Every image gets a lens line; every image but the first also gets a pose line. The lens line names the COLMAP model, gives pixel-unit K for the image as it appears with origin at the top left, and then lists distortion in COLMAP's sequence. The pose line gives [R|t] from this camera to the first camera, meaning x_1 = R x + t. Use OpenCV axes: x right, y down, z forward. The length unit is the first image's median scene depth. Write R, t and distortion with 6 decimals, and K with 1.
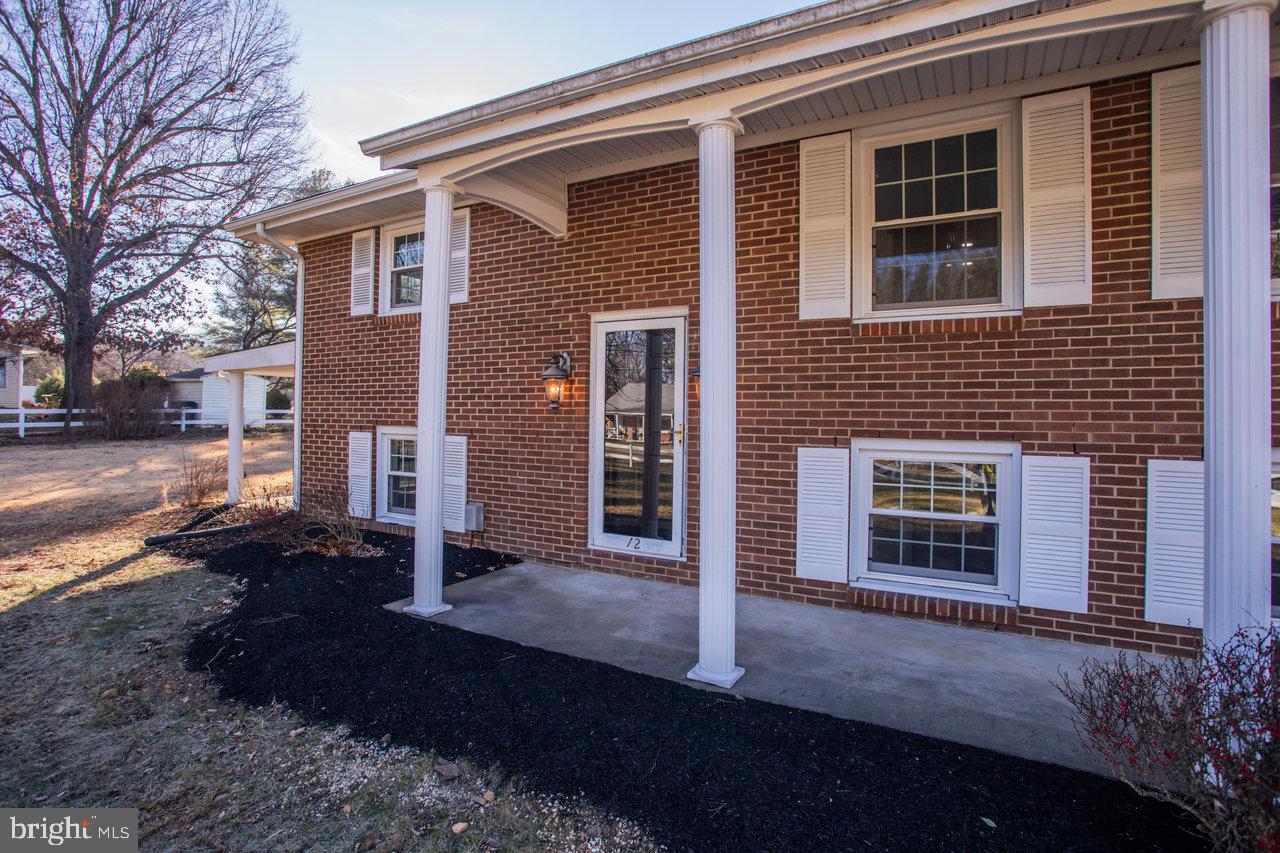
lens RADIAL K [[634.0, 0, 631.2], [0, 634.0, 417.9], [0, 0, 1]] dist [-0.060622, 0.021713]
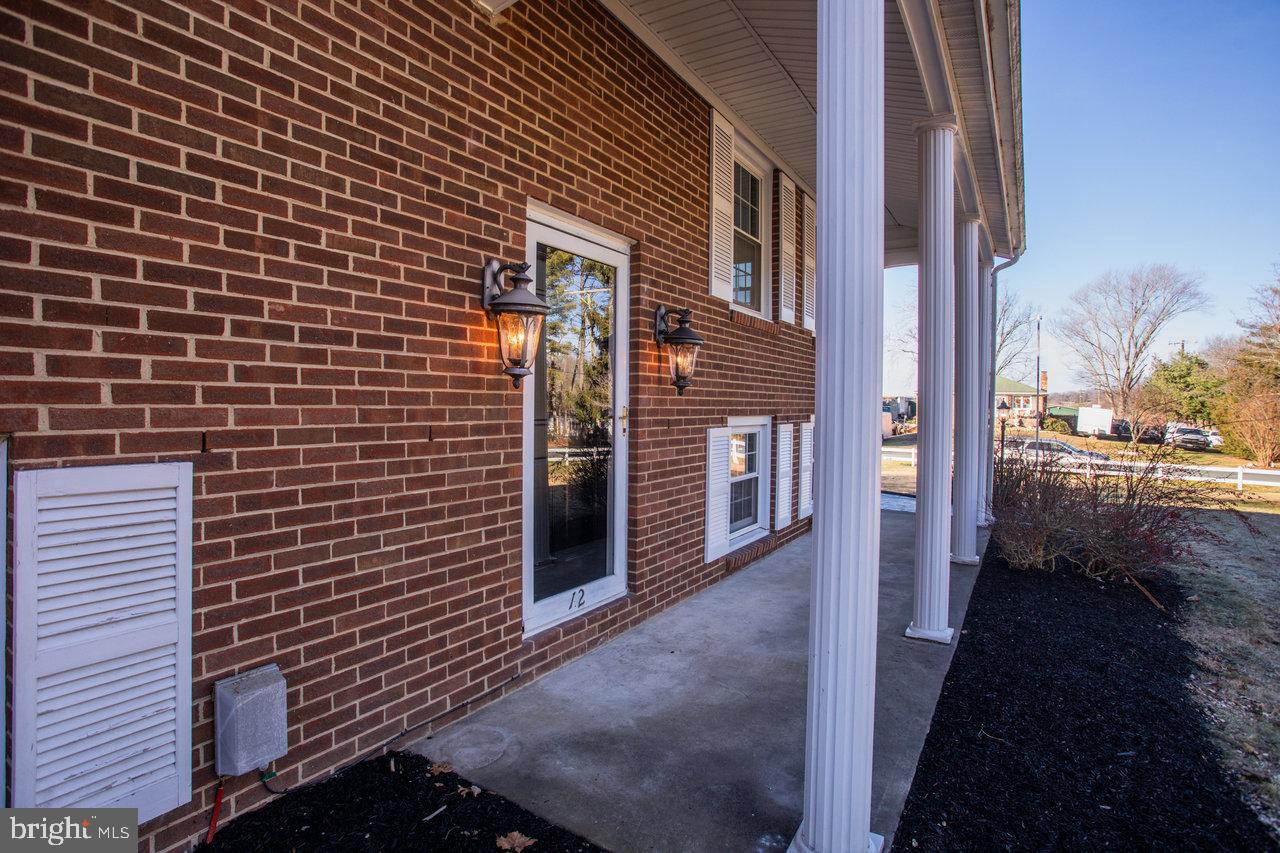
lens RADIAL K [[634.0, 0, 634.3], [0, 634.0, 415.7], [0, 0, 1]] dist [-0.060622, 0.021713]
pose [[0.058772, -0.029850, 0.997825, -0.597477], [-0.008512, 0.999502, 0.030401, -0.001251], [-0.998235, -0.010280, 0.058489, 0.896695]]
